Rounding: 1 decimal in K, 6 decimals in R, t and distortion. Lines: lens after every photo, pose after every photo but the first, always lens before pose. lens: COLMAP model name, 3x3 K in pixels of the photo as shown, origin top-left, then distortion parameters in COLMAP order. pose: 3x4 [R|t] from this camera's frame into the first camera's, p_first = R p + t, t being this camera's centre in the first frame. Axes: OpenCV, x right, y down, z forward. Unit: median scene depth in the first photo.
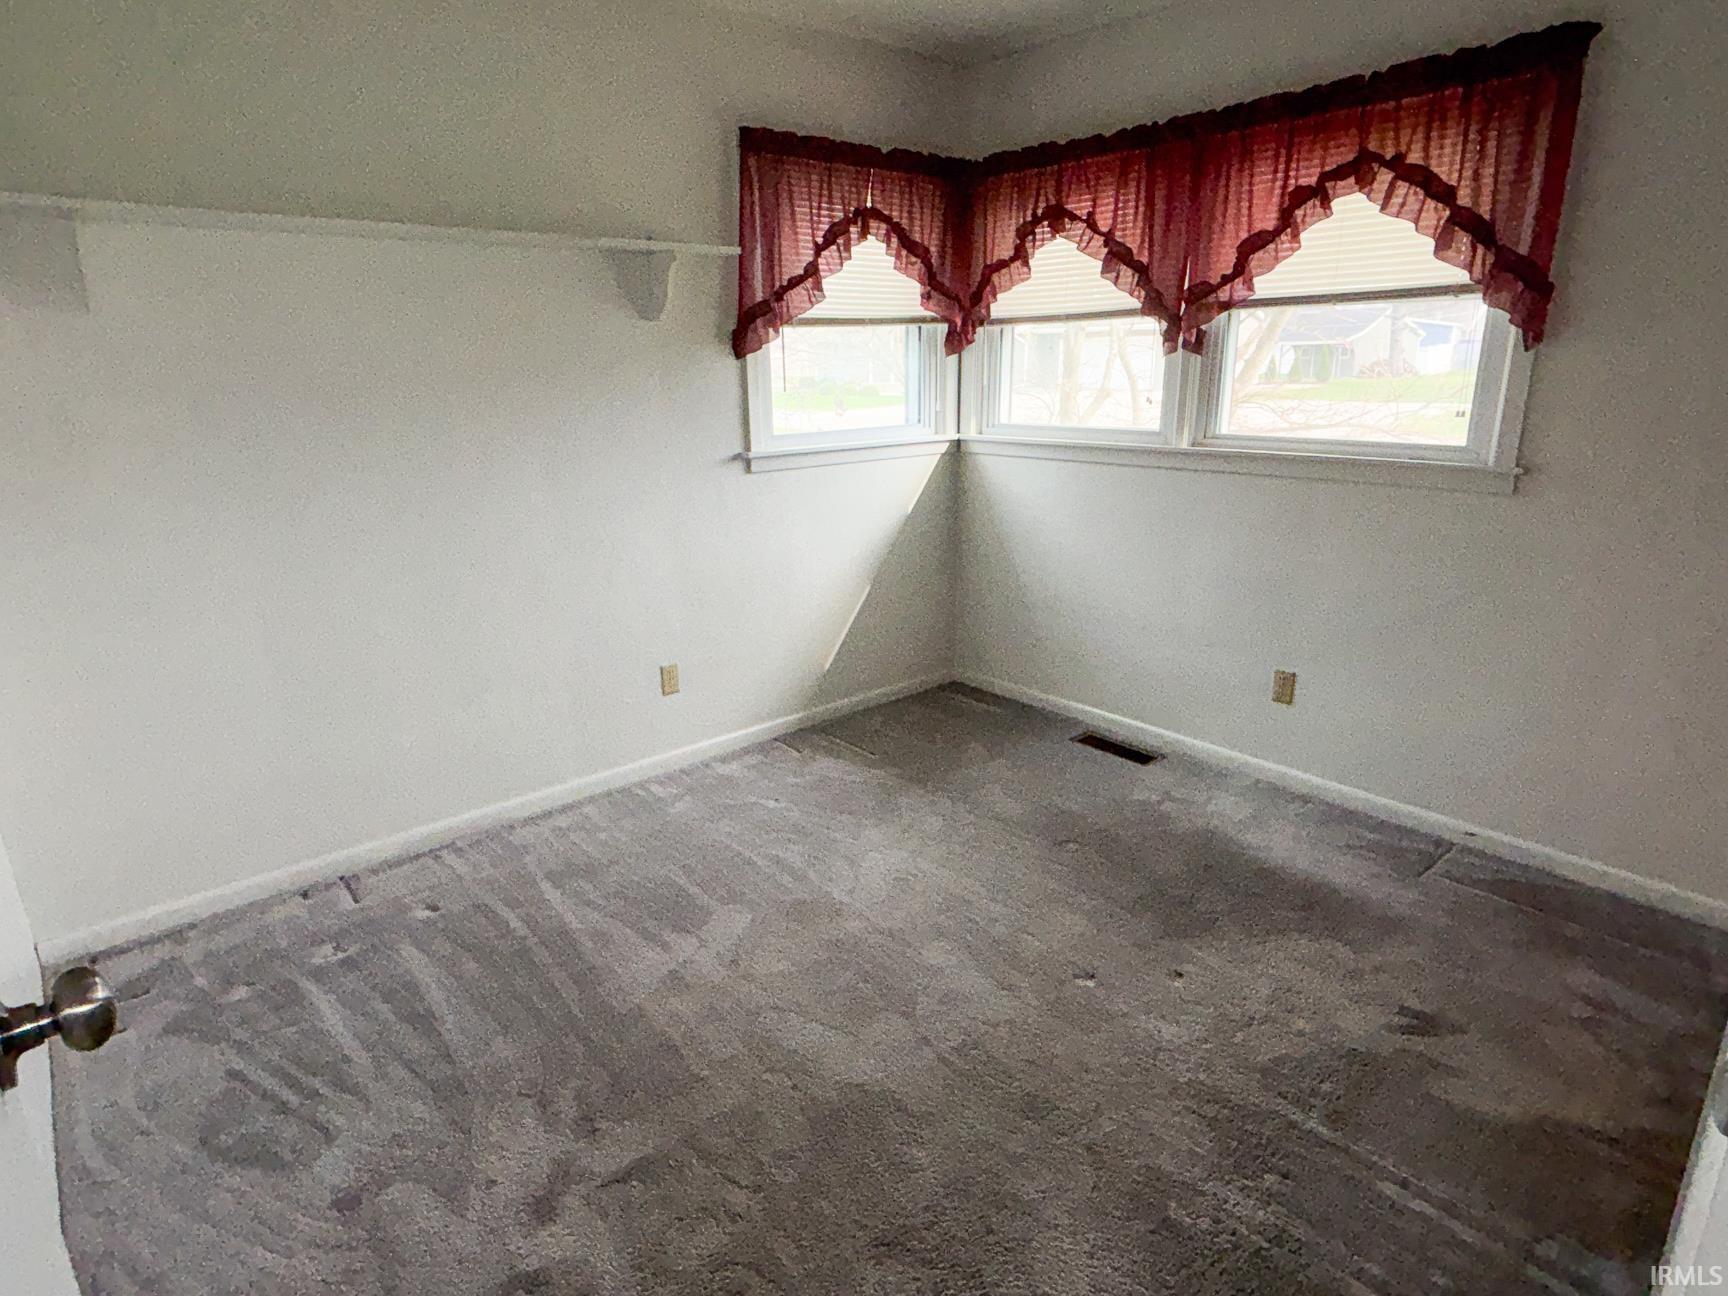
lens RADIAL K [[961.7, 0, 856.1], [0, 961.7, 646.9], [0, 0, 1]] dist [-0.005095, -0.002744]
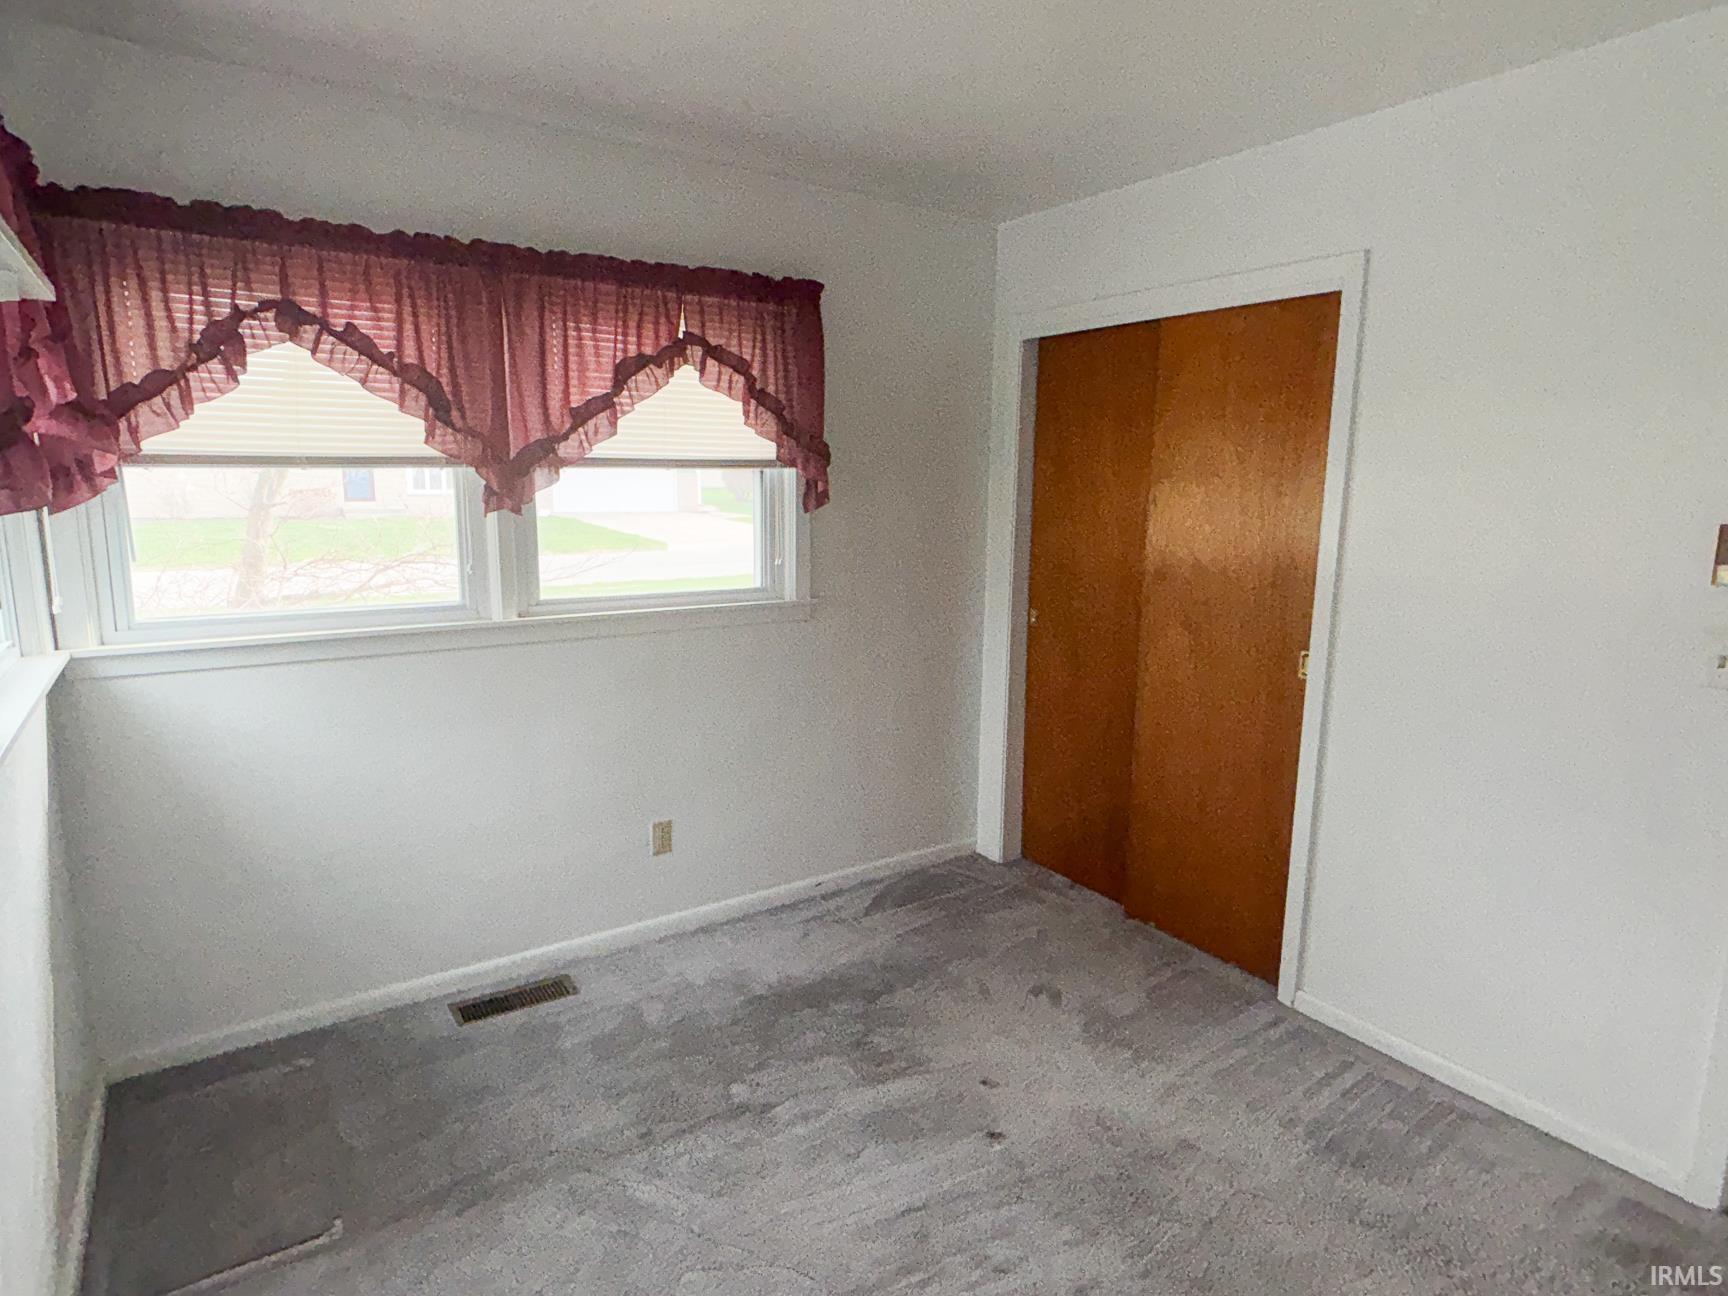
lens RADIAL K [[961.7, 0, 858.6], [0, 961.7, 651.0], [0, 0, 1]] dist [-0.005095, -0.002744]
pose [[0.113057, -0.159799, 0.980654, -0.464845], [0.272369, 0.954159, 0.124081, -0.206035], [-0.955528, 0.253071, 0.151399, 0.593917]]
